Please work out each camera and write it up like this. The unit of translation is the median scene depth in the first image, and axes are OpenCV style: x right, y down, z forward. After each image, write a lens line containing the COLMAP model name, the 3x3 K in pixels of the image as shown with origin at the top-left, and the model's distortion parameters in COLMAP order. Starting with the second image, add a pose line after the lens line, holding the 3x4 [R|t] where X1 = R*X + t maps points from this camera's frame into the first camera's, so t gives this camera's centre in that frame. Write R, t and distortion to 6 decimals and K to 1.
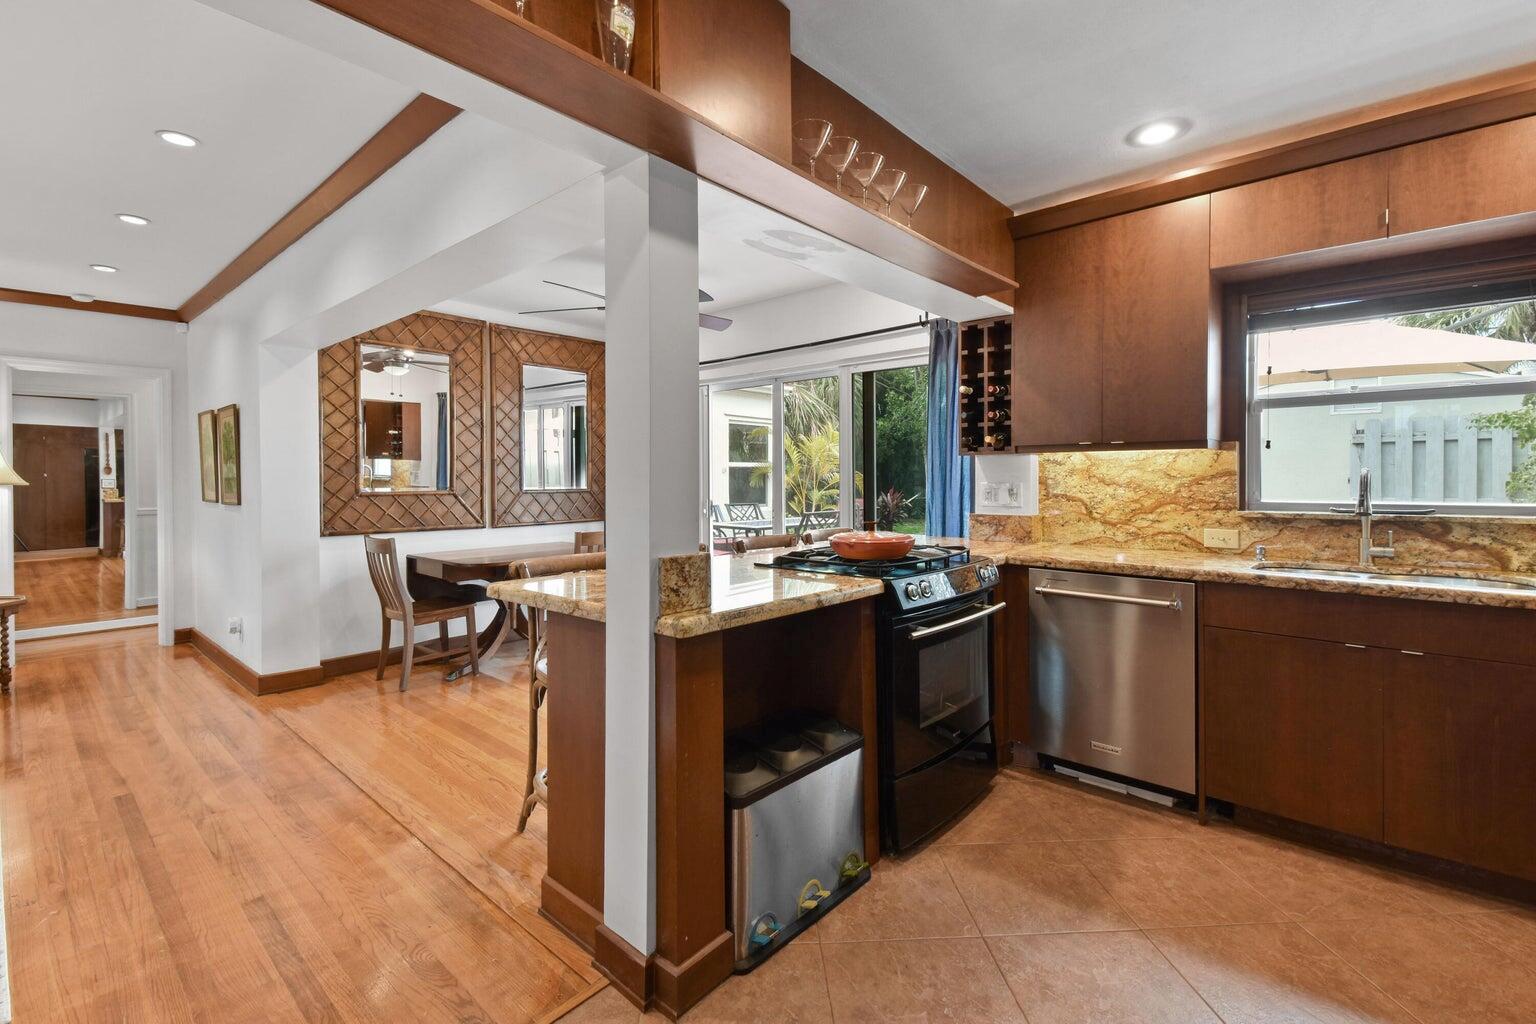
lens RADIAL K [[679.8, 0, 775.2], [0, 679.8, 482.6], [0, 0, 1]] dist [0.003035, 0.000007]
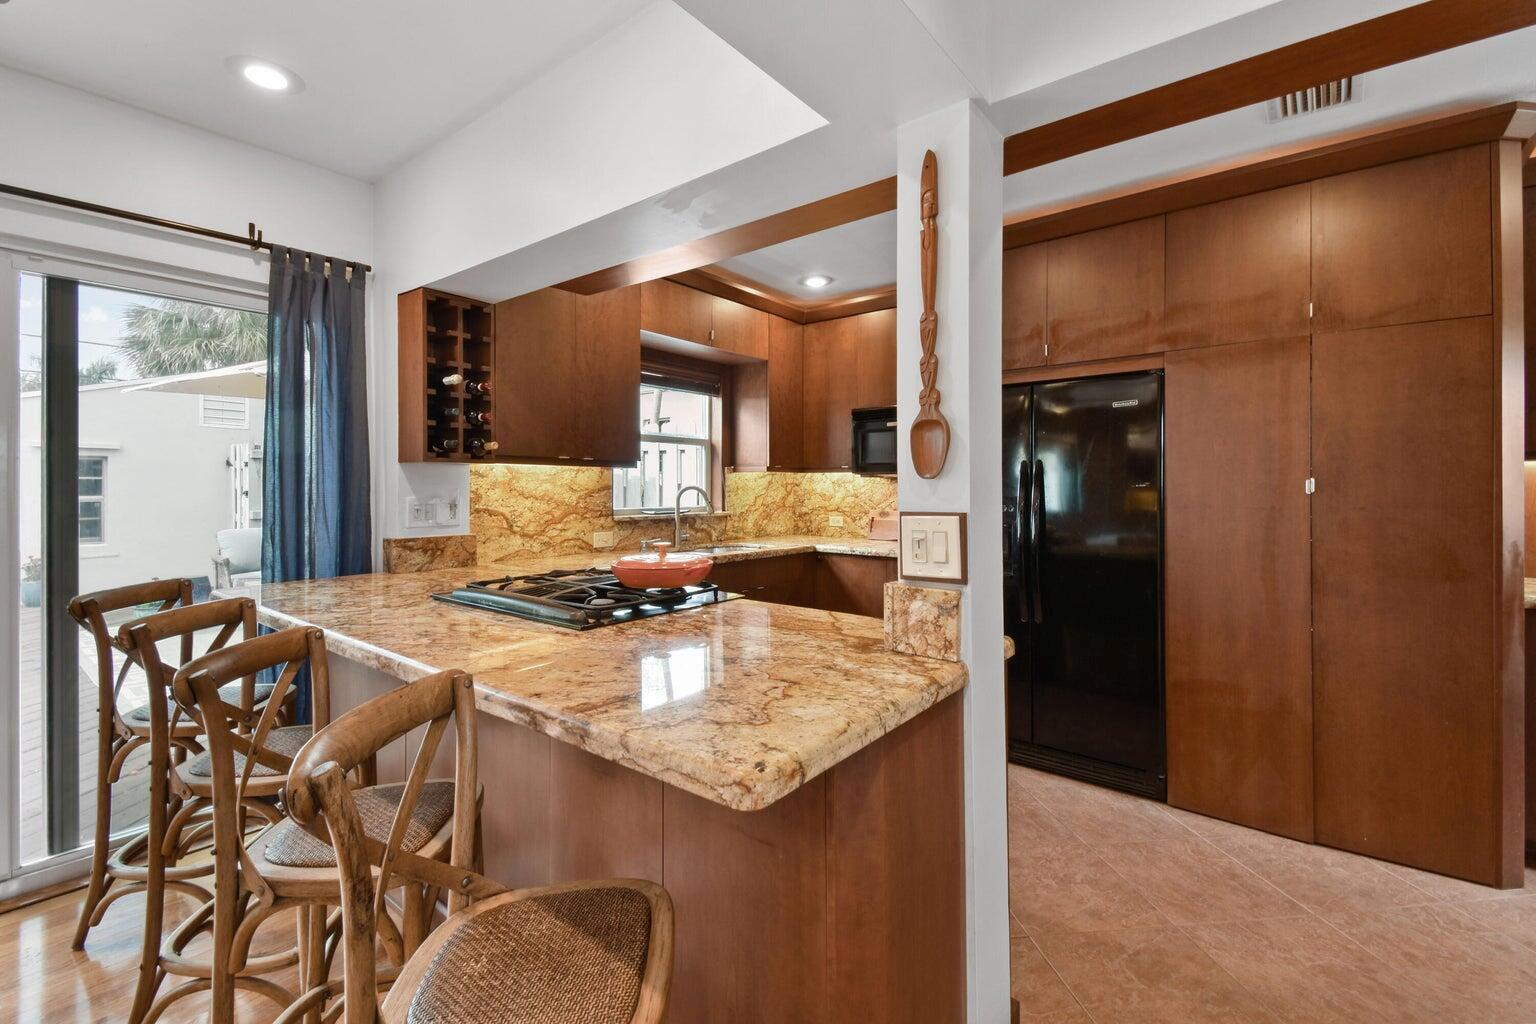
lens RADIAL K [[679.8, 0, 767.7], [0, 679.8, 495.8], [0, 0, 1]] dist [0.003035, 0.000007]
pose [[-0.059992, -0.007511, 0.998171, -0.547407], [0.006945, 0.999944, 0.007942, -0.005460], [-0.998175, 0.007409, -0.059937, 0.704767]]
